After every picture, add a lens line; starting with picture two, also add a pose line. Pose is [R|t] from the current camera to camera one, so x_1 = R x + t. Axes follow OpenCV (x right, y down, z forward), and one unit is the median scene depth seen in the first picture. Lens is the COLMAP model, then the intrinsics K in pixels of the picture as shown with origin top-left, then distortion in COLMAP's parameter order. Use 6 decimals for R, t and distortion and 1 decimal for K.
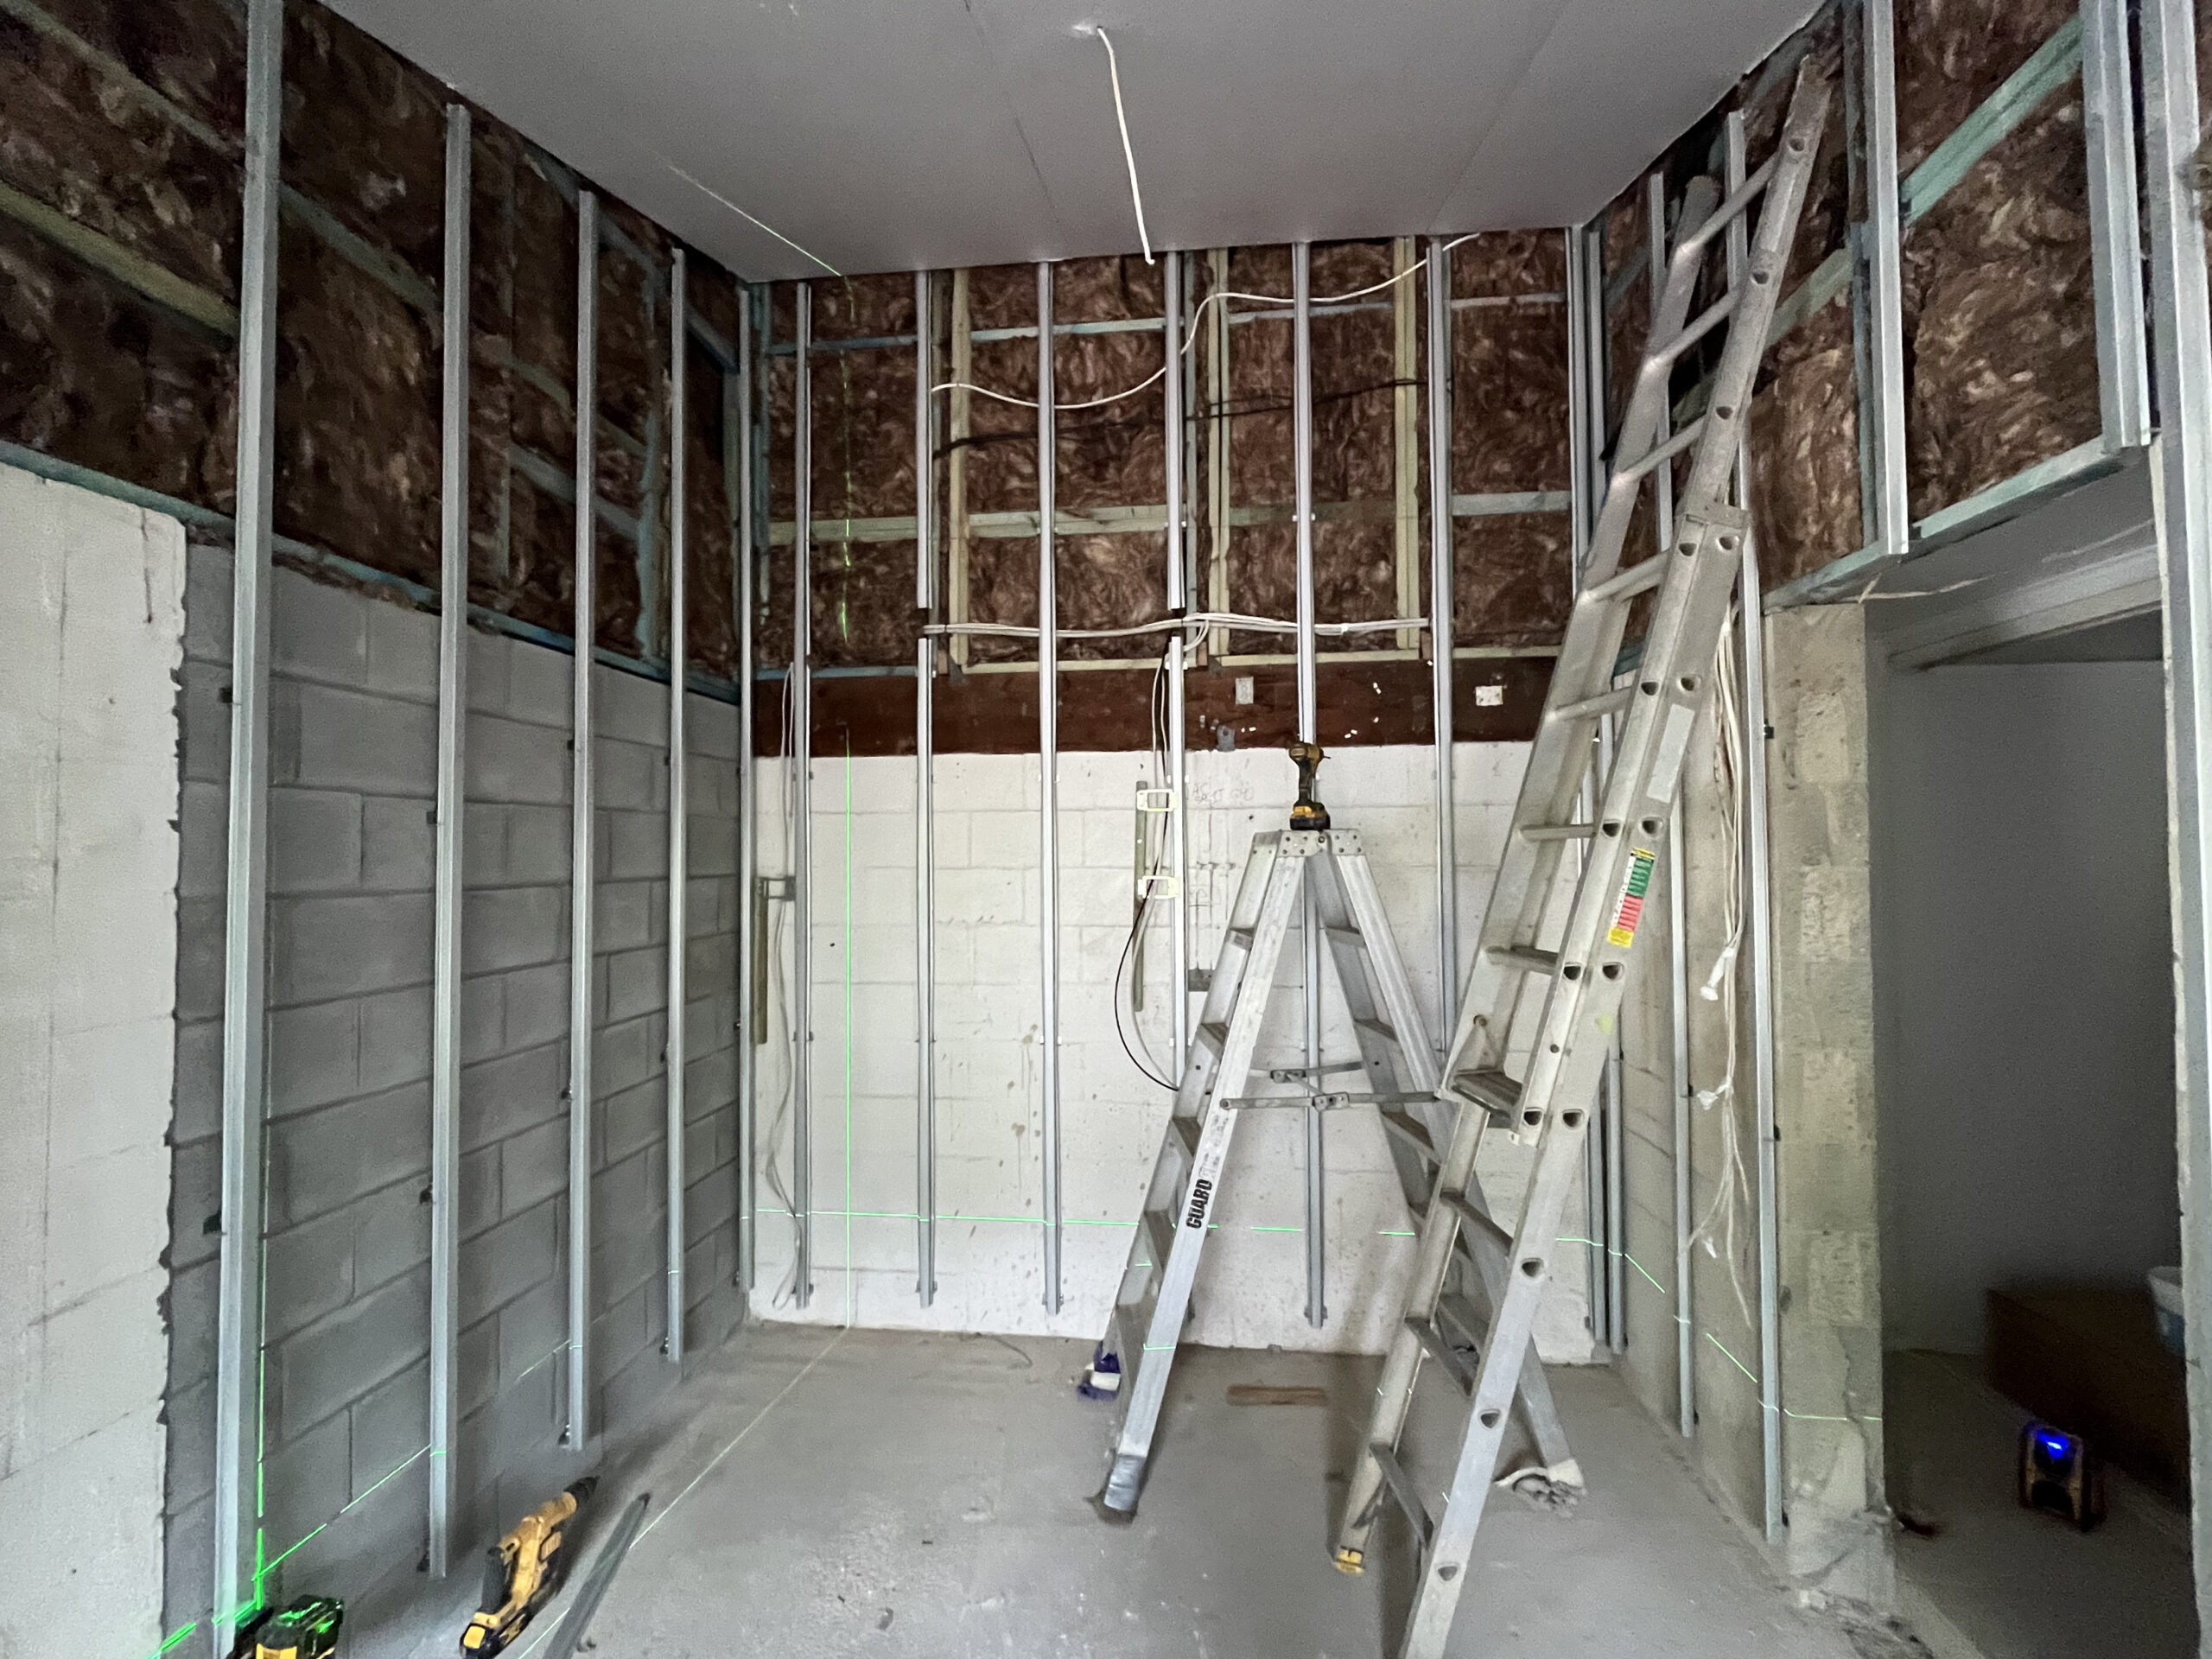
lens RADIAL K [[985.8, 0, 1100.2], [0, 985.8, 838.3], [0, 0, 1]] dist [-0.002880, 0.001354]
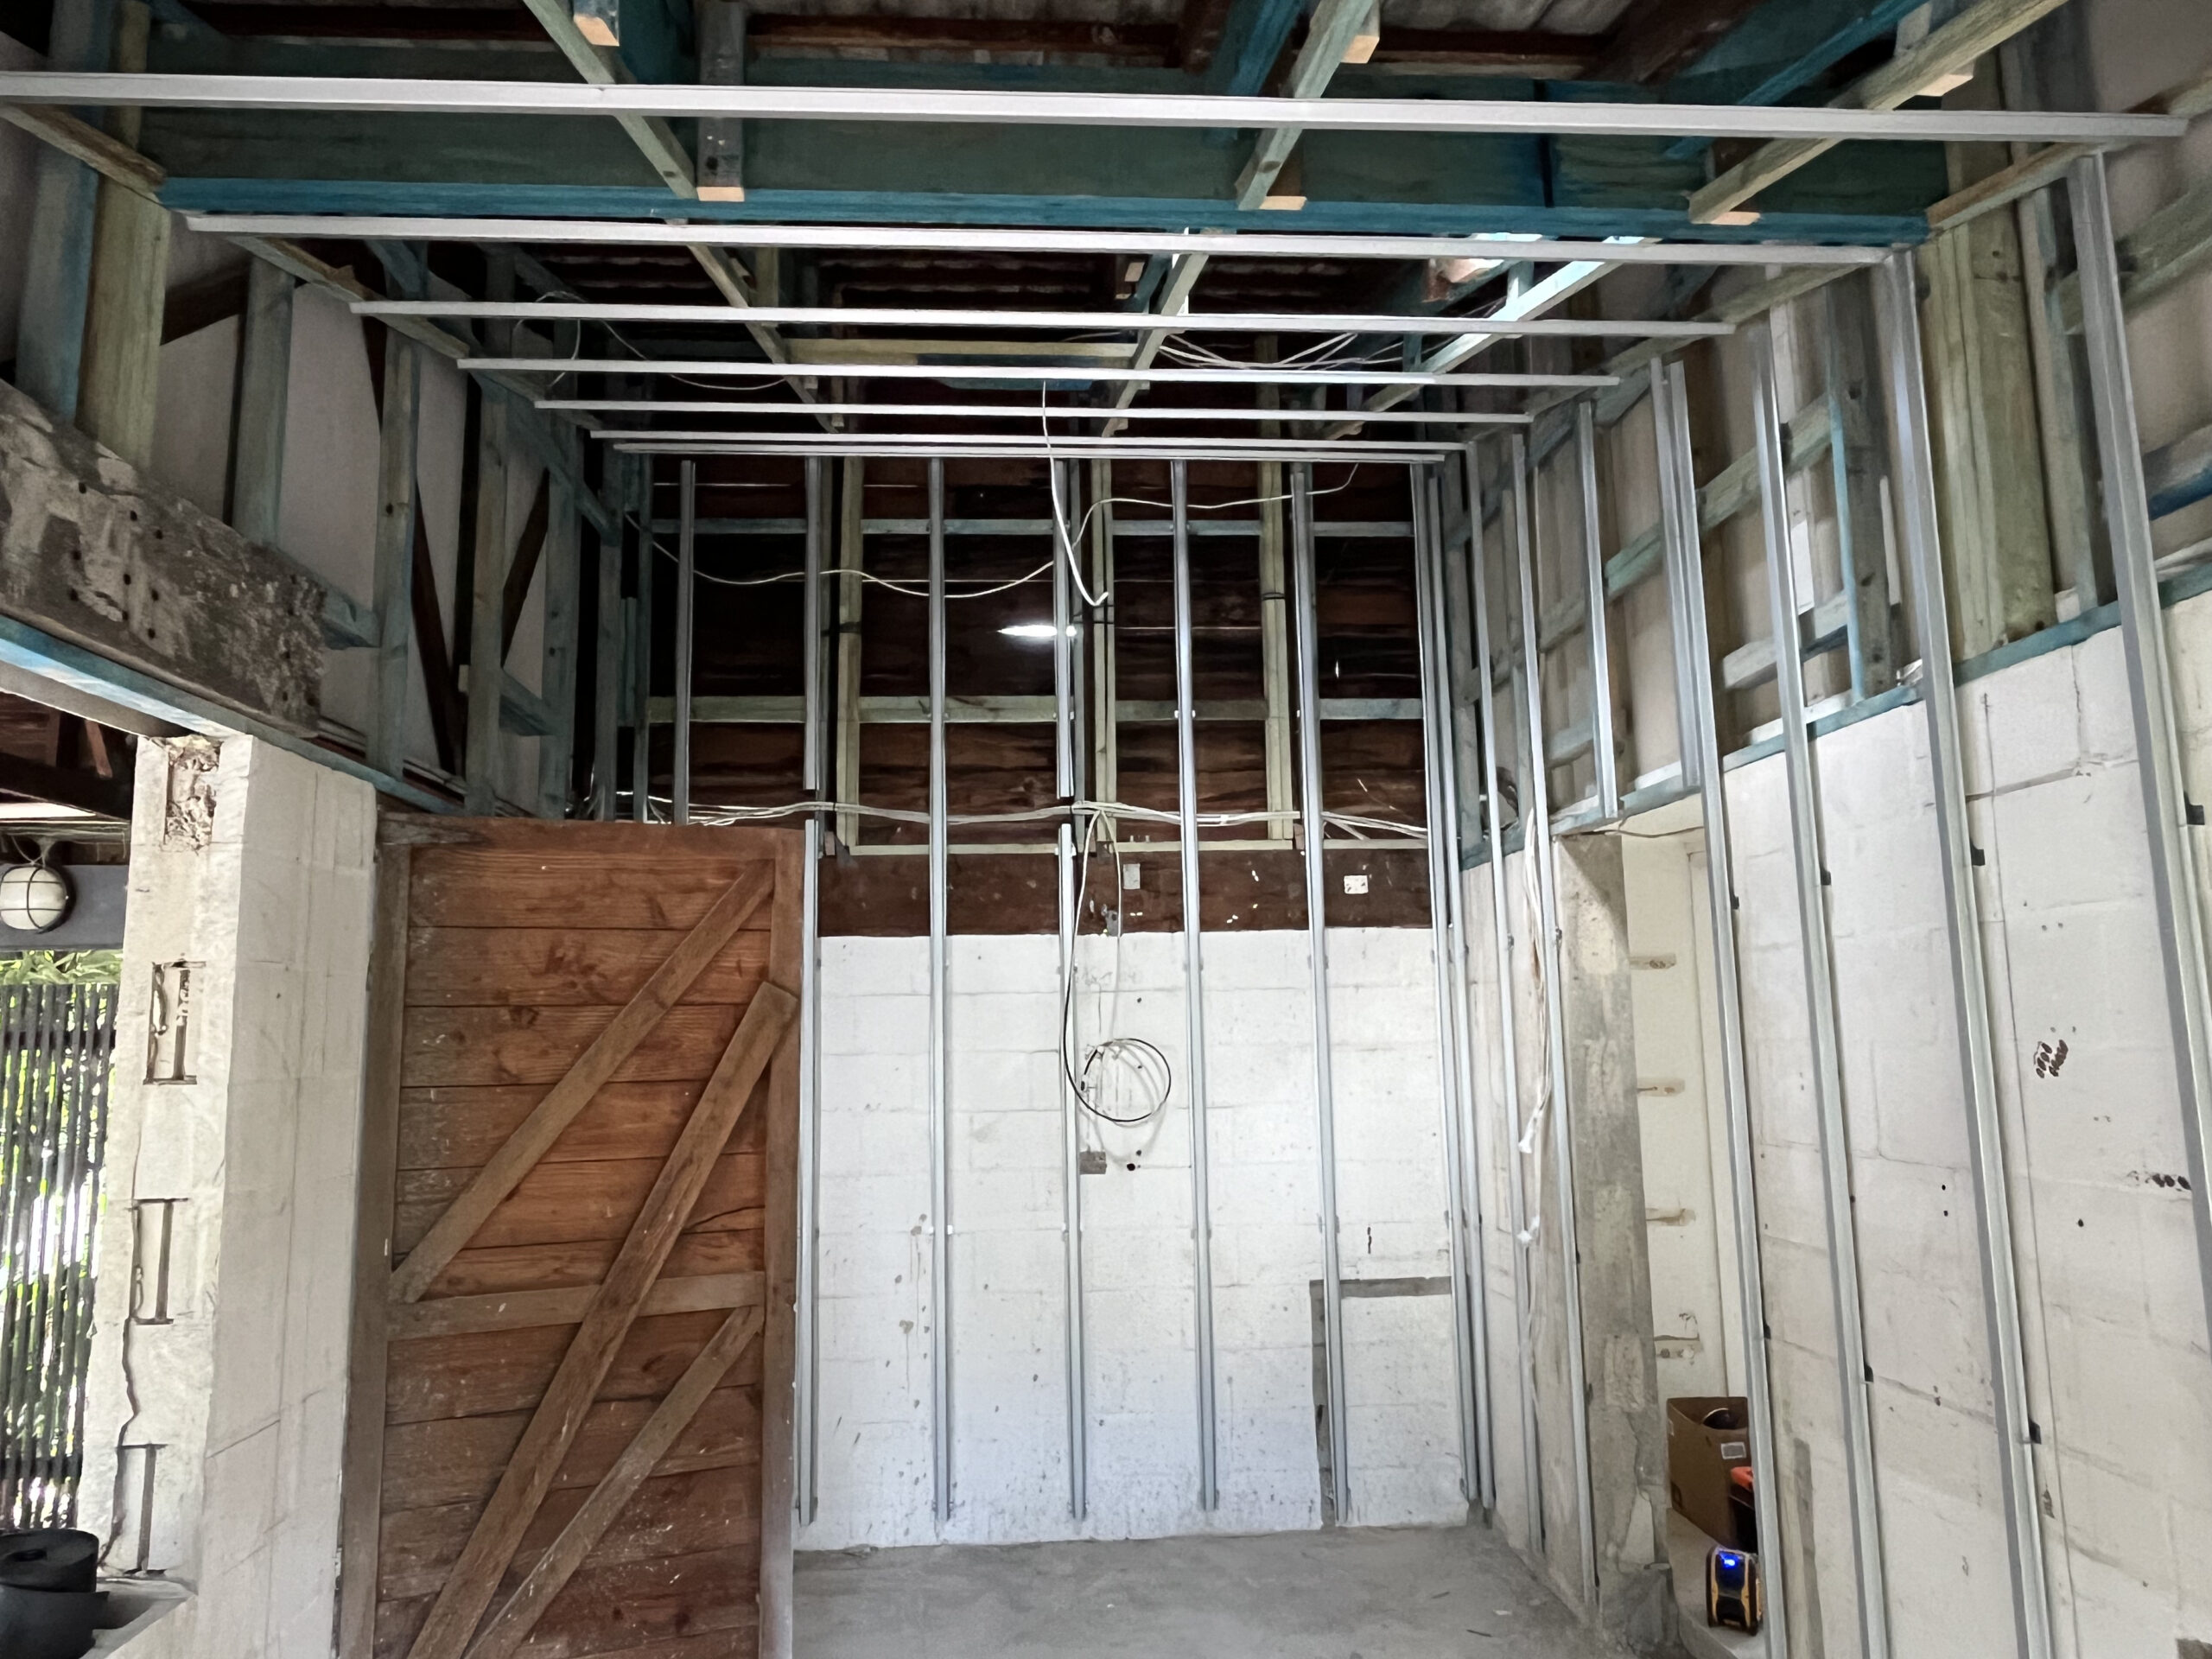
lens RADIAL K [[1513.2, 0, 1104.4], [0, 1513.2, 835.8], [0, 0, 1]] dist [0.008185, 0.005315]
pose [[0.983356, 0.012968, 0.181227, -0.170456], [0.008474, 0.993090, -0.117047, -0.006590], [-0.181493, 0.116634, 0.976451, -0.552497]]
